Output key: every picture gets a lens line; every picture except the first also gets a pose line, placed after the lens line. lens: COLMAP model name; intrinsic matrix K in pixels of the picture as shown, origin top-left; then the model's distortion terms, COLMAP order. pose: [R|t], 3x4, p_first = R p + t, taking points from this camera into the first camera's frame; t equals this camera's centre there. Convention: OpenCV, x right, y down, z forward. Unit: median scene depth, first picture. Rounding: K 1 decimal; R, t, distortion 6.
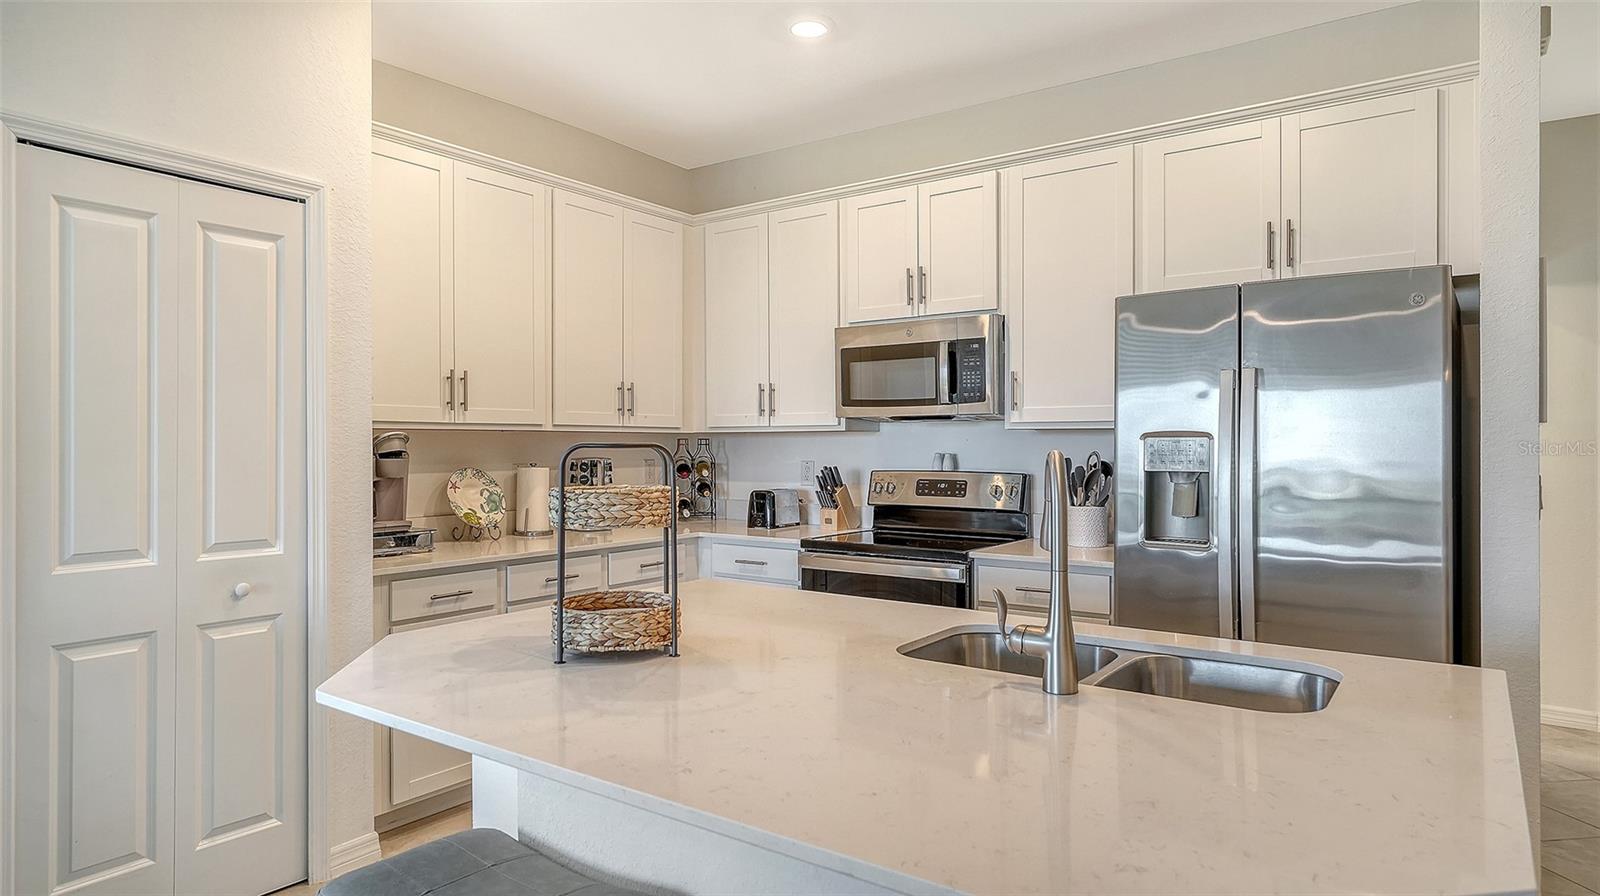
lens RADIAL K [[928.3, 0, 815.9], [0, 928.3, 442.1], [0, 0, 1]] dist [0.006622, 0.001784]
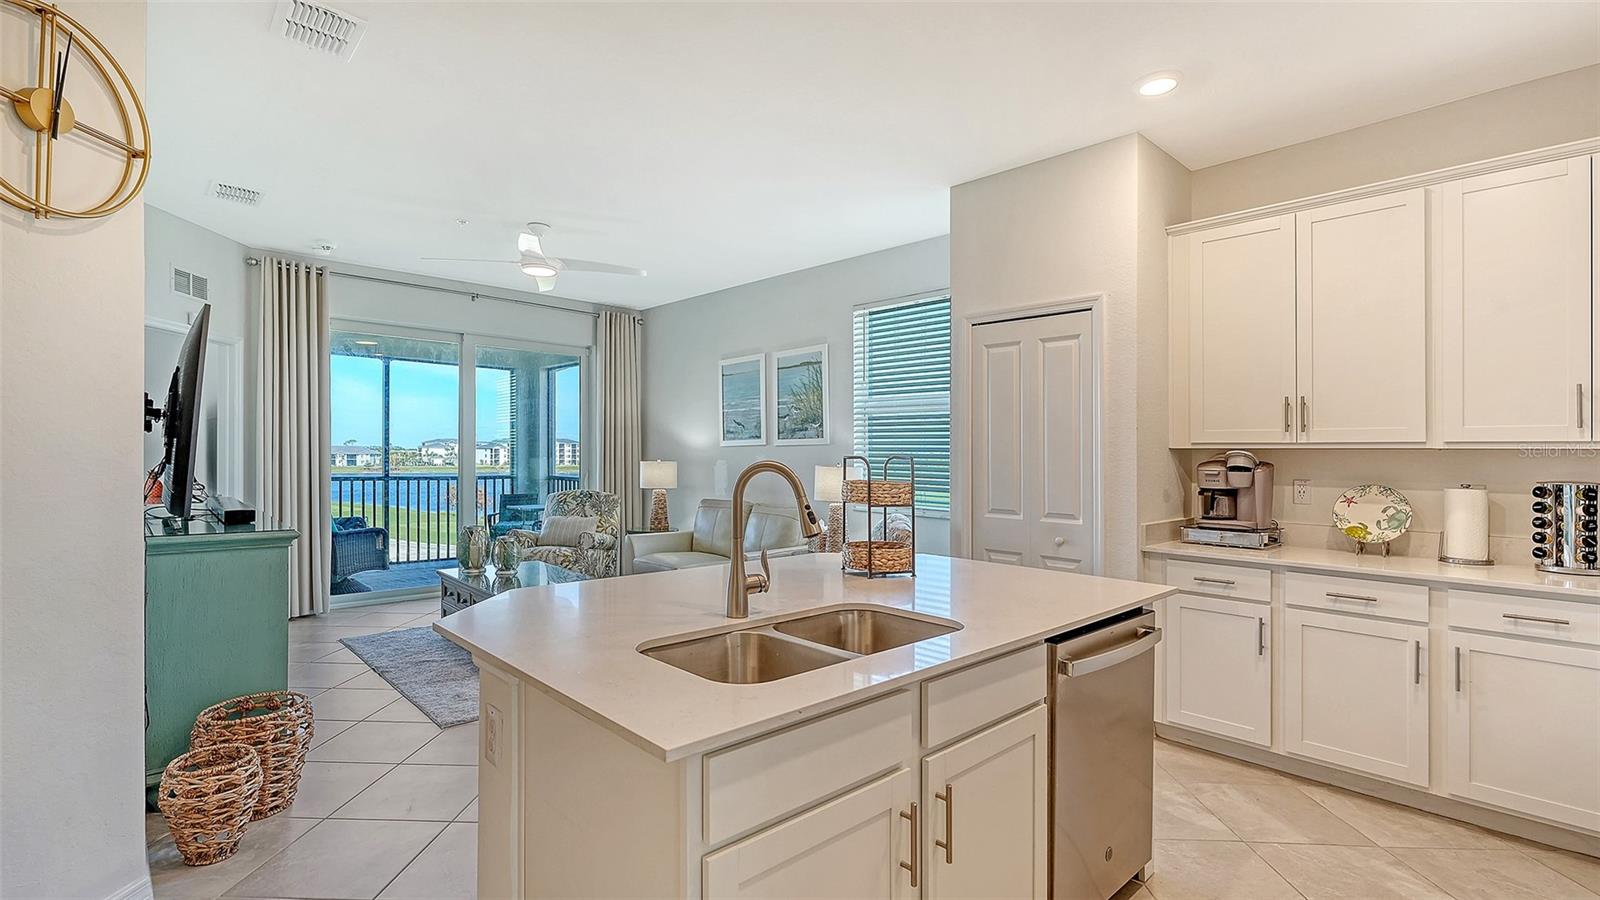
lens RADIAL K [[727.4, 0, 800.0], [0, 727.4, 472.6], [0, 0, 1]] dist [0.007014, -0.002790]
pose [[-0.203862, 0.016797, -0.978855, 0.591447], [-0.012033, 0.999734, 0.019662, 0.005456], [0.978926, 0.015787, -0.203606, 0.564871]]
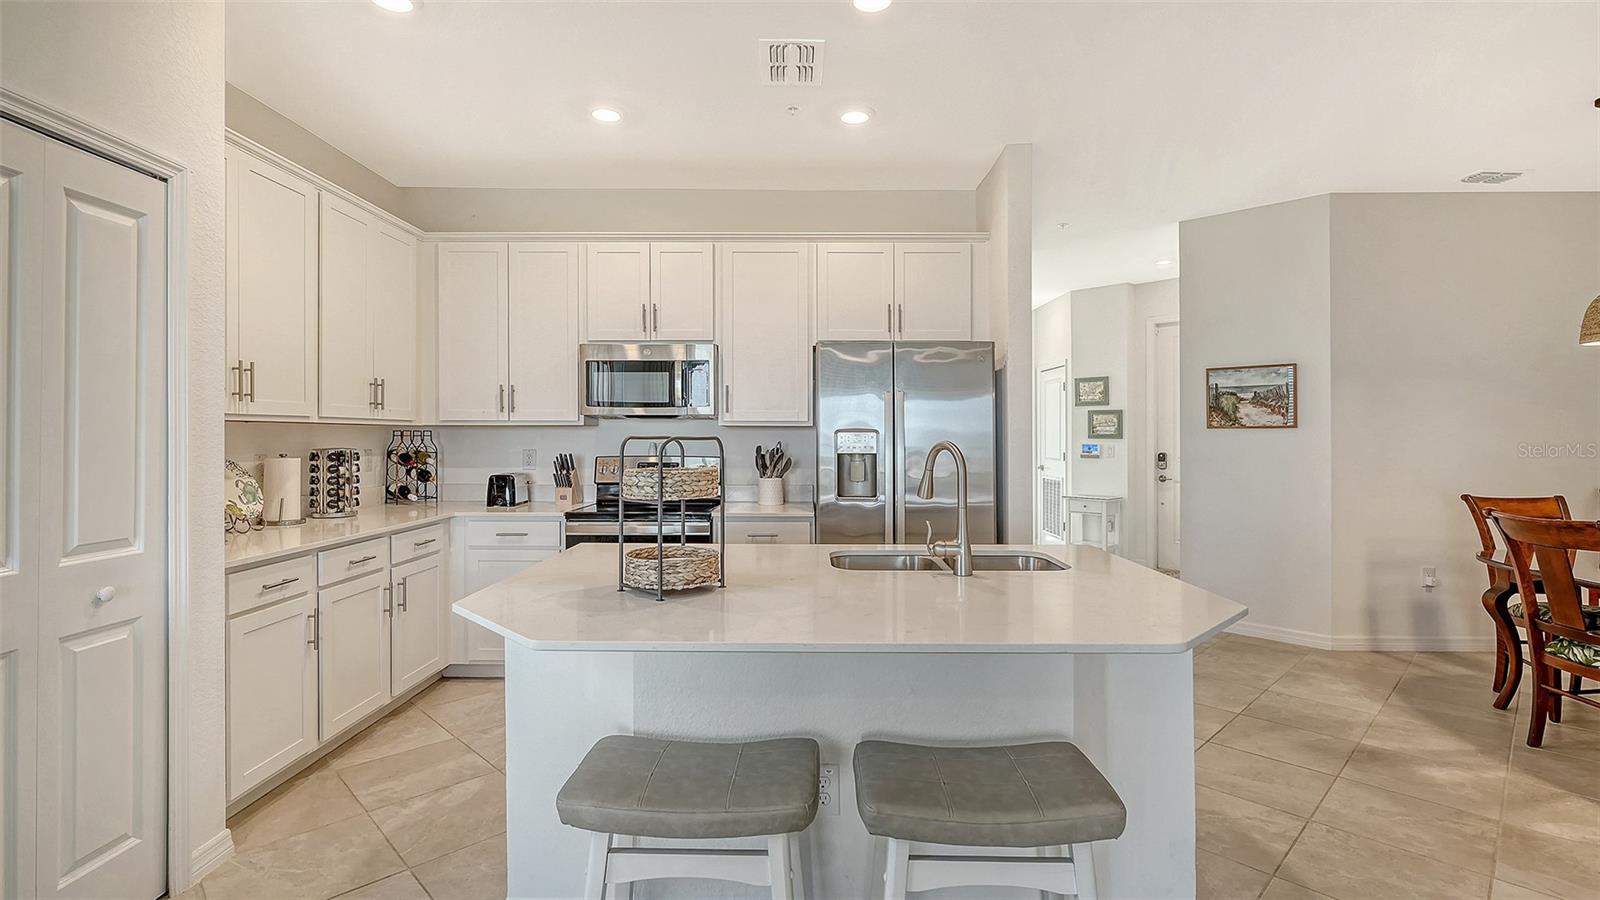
lens RADIAL K [[727.4, 0, 814.5], [0, 727.4, 429.9], [0, 0, 1]] dist [0.007014, -0.002790]
pose [[0.818208, 0.007163, 0.574878, -0.321409], [-0.004153, 0.999970, -0.006549, -0.001063], [-0.574907, 0.002971, 0.818213, 0.006200]]
